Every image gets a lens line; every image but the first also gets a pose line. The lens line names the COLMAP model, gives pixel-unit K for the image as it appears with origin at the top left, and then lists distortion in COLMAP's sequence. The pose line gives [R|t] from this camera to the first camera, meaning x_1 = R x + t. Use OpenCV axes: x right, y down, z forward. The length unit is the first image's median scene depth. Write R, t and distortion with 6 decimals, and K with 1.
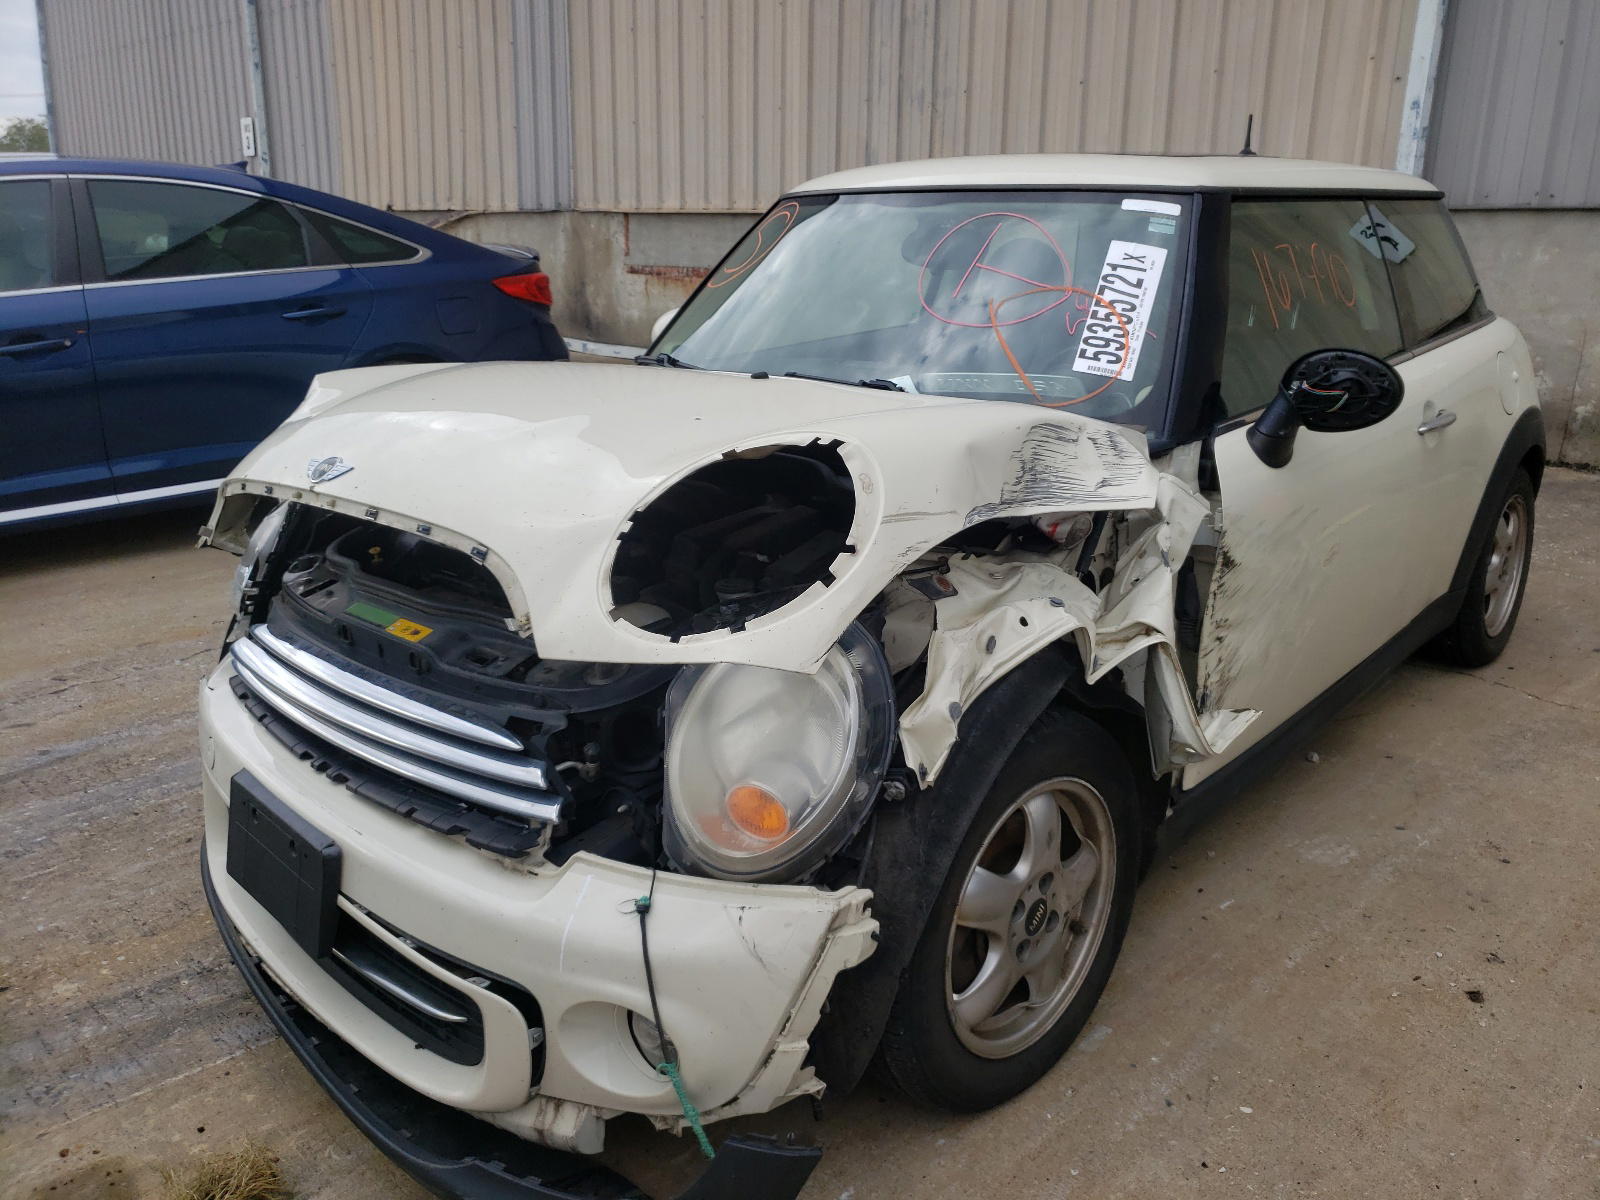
lens RADIAL K [[1258.6, 0, 800.0], [0, 1258.6, 600.0], [0, 0, 1]] dist [0.009641, -0.001312]
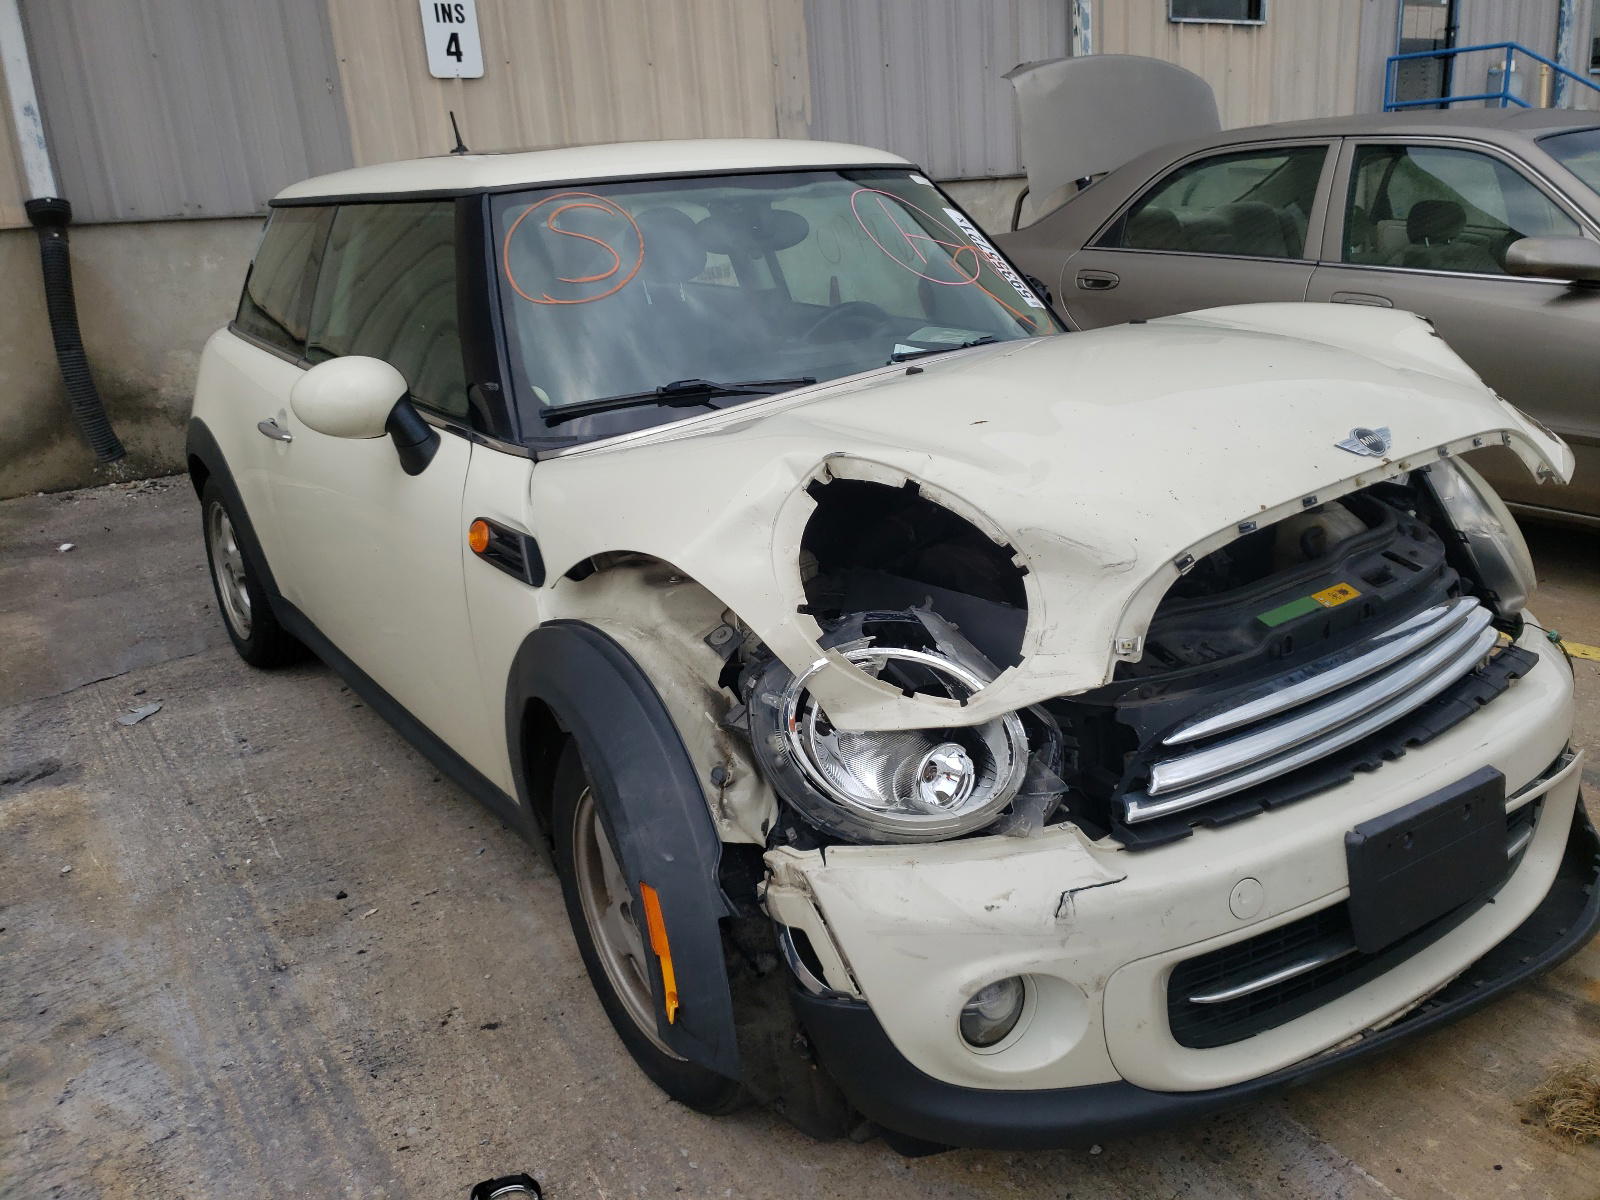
lens RADIAL K [[1320.2, 0, 800.0], [0, 1320.2, 600.0], [0, 0, 1]] dist [0.035577, -0.065889]
pose [[0.178394, -0.305575, 0.935307, -1.357169], [0.340863, 0.910888, 0.232583, -0.356709], [-0.923032, 0.277320, 0.266656, 1.112445]]
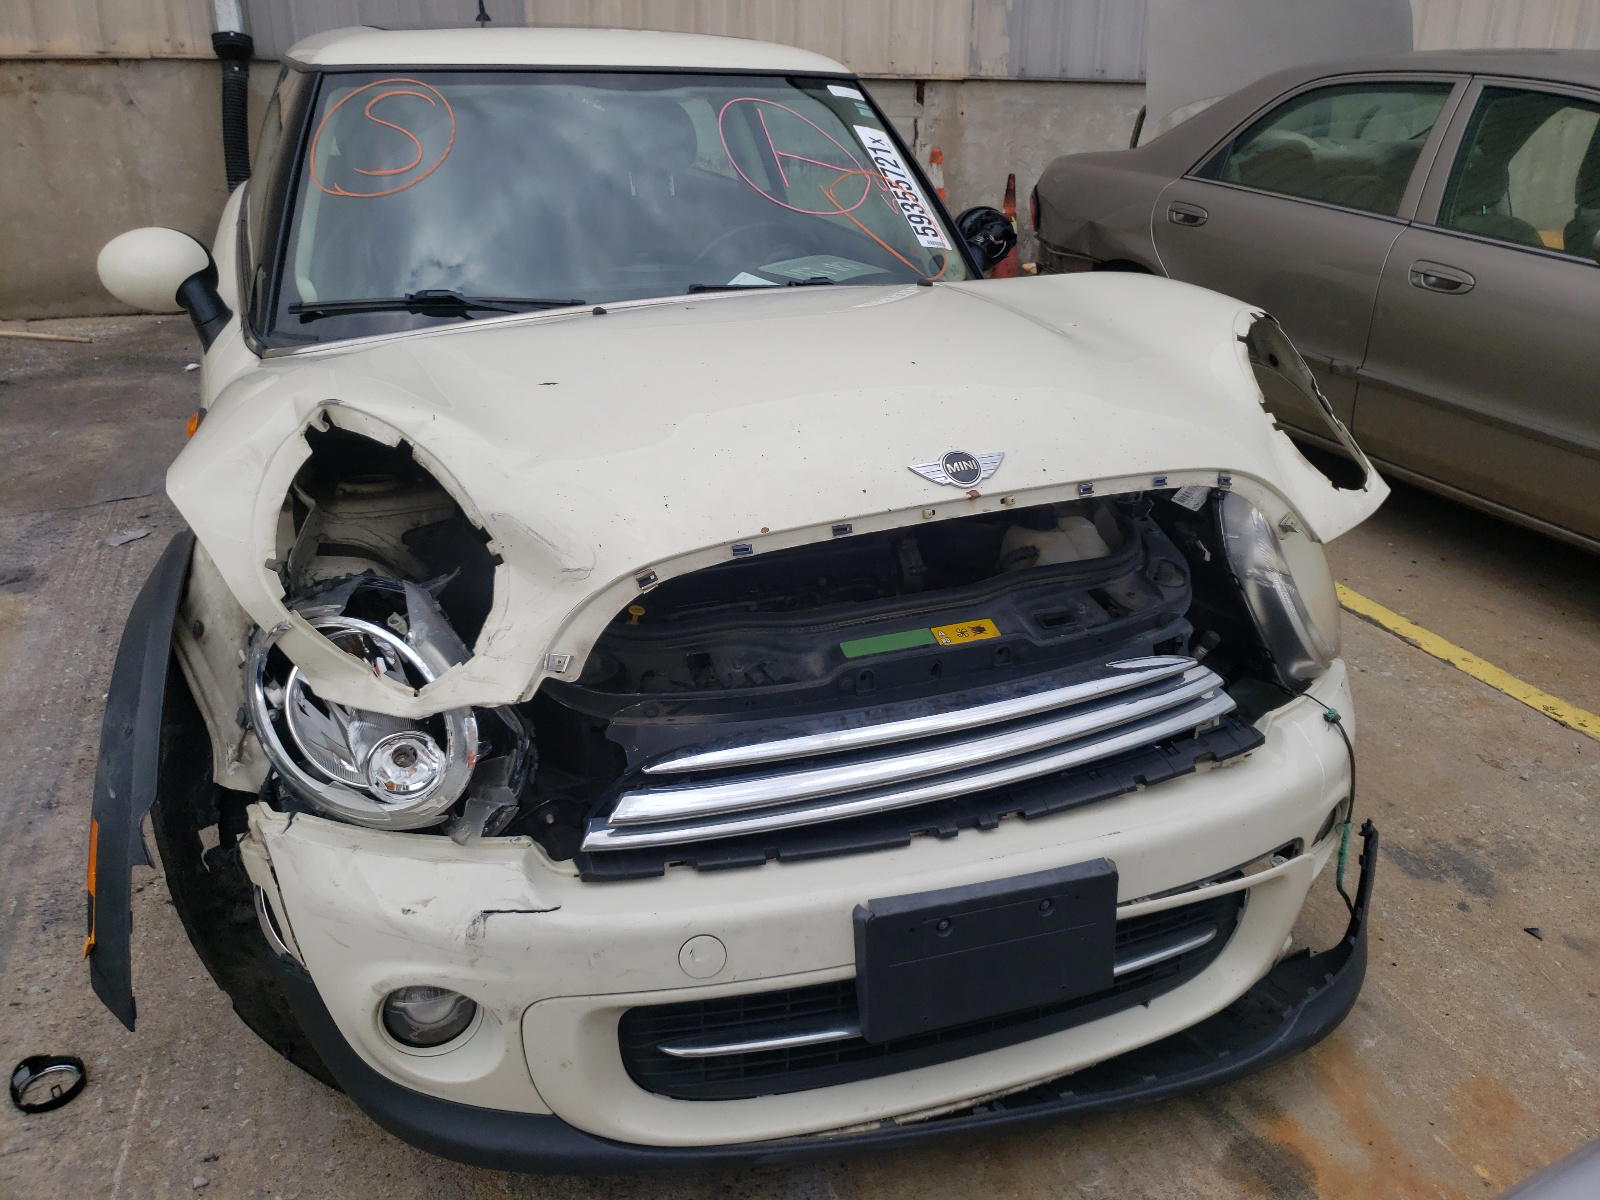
lens RADIAL K [[1299.7, 0, 800.0], [0, 1299.7, 600.0], [0, 0, 1]] dist [0.035149, -0.056127]
pose [[0.416079, -0.341174, 0.842899, -1.094383], [0.249788, 0.934171, 0.254815, -0.250129], [-0.874348, 0.104522, 0.473910, 0.679526]]
